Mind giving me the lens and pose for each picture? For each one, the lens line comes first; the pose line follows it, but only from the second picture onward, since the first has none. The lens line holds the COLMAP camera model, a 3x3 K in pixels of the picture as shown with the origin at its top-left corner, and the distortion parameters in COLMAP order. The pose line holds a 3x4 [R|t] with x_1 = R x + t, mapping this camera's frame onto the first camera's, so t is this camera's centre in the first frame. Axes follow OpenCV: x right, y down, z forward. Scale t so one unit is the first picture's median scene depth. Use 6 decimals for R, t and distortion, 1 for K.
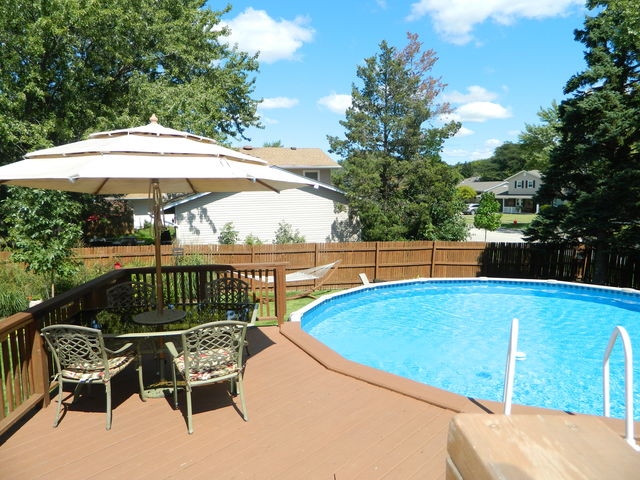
lens RADIAL K [[481.3, 0, 315.9], [0, 481.3, 235.2], [0, 0, 1]] dist [0.007202, 0.007211]
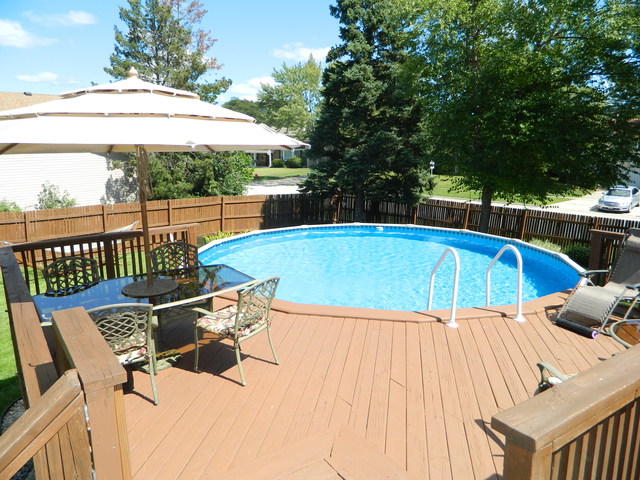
lens RADIAL K [[481.3, 0, 315.9], [0, 481.3, 235.2], [0, 0, 1]] dist [0.007202, 0.007211]
pose [[0.852474, -0.090655, 0.514848, -0.120250], [0.042451, 0.993601, 0.104665, -0.004221], [-0.521042, -0.067368, 0.850868, 0.007140]]
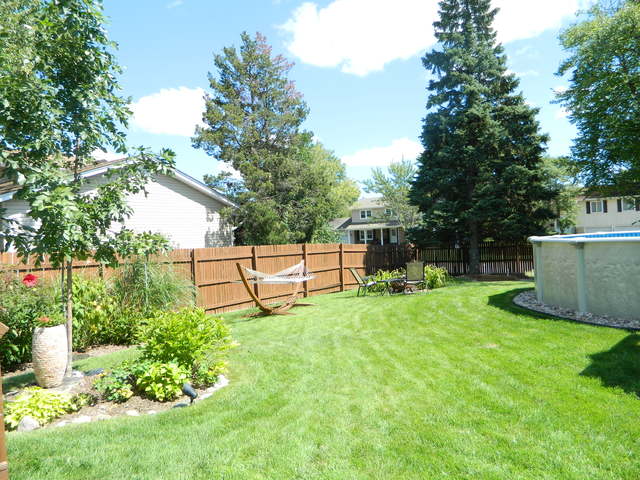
lens RADIAL K [[481.3, 0, 315.9], [0, 481.3, 235.2], [0, 0, 1]] dist [0.007202, 0.007211]
pose [[0.755648, -0.021516, 0.654624, -0.394374], [0.095356, 0.992425, -0.077453, 0.062677], [-0.647999, 0.120950, 0.751976, 0.310263]]
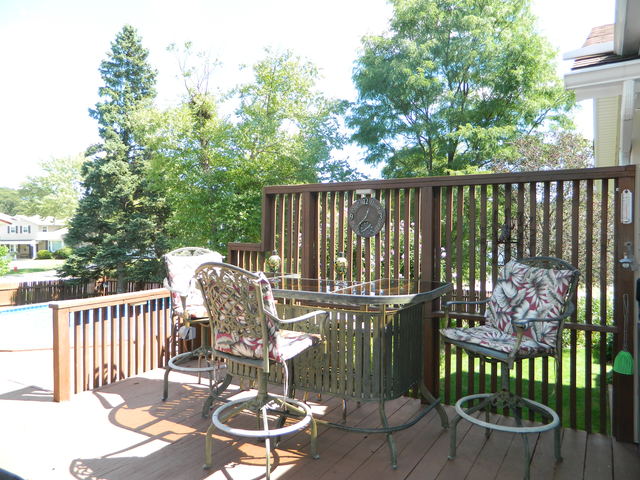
lens RADIAL K [[481.3, 0, 315.9], [0, 481.3, 235.2], [0, 0, 1]] dist [0.007202, 0.007211]
pose [[0.558033, -0.005242, 0.829802, -0.168886], [0.084424, 0.995150, -0.050487, 0.020574], [-0.825513, 0.098229, 0.555769, -0.150200]]
